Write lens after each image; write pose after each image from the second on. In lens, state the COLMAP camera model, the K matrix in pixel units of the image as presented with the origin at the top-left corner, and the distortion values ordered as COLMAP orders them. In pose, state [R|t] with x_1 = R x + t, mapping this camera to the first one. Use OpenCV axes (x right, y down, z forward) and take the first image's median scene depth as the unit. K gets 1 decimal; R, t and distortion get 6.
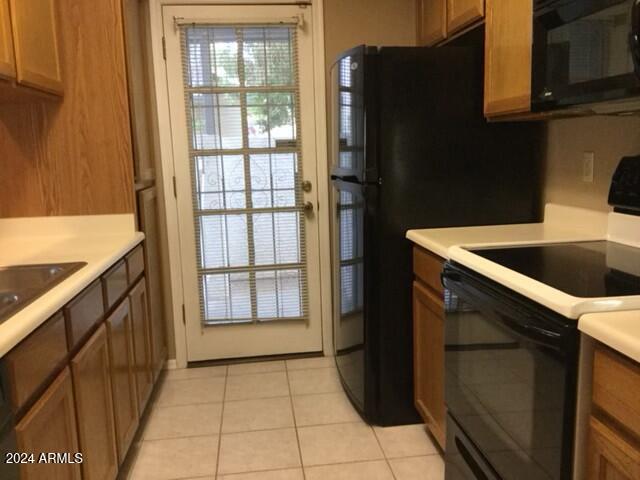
lens RADIAL K [[577.6, 0, 319.3], [0, 577.6, 241.4], [0, 0, 1]] dist [0.090372, -0.182191]
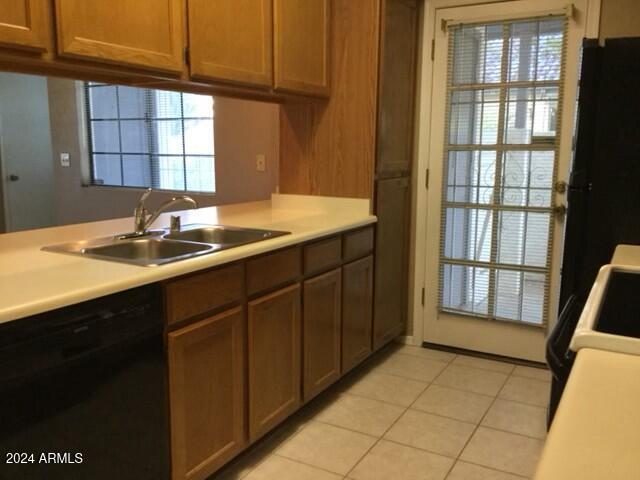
lens RADIAL K [[577.6, 0, 318.5], [0, 577.6, 240.6], [0, 0, 1]] dist [0.090372, -0.182191]
pose [[0.800784, 0.130992, -0.584454, 0.252605], [-0.122237, 0.990996, 0.054629, -0.014970], [0.586347, 0.027696, 0.809586, 0.013894]]
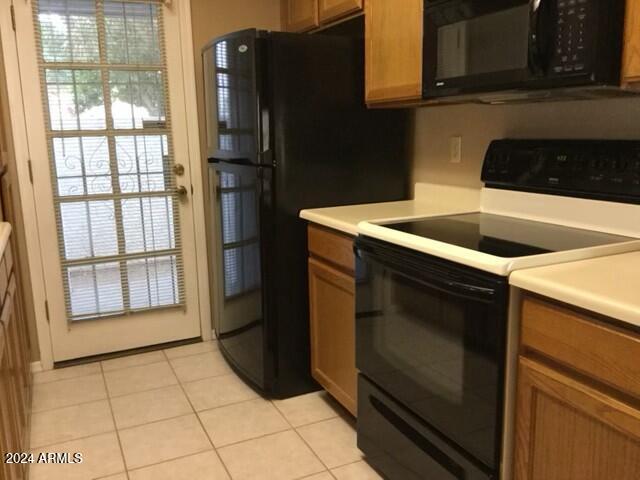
lens RADIAL K [[577.6, 0, 318.5], [0, 577.6, 242.0], [0, 0, 1]] dist [0.090372, -0.182191]
pose [[0.950182, -0.049446, 0.307749, -0.117654], [0.041331, 0.998606, 0.032836, 0.004221], [-0.308943, -0.018480, 0.950901, -0.004448]]
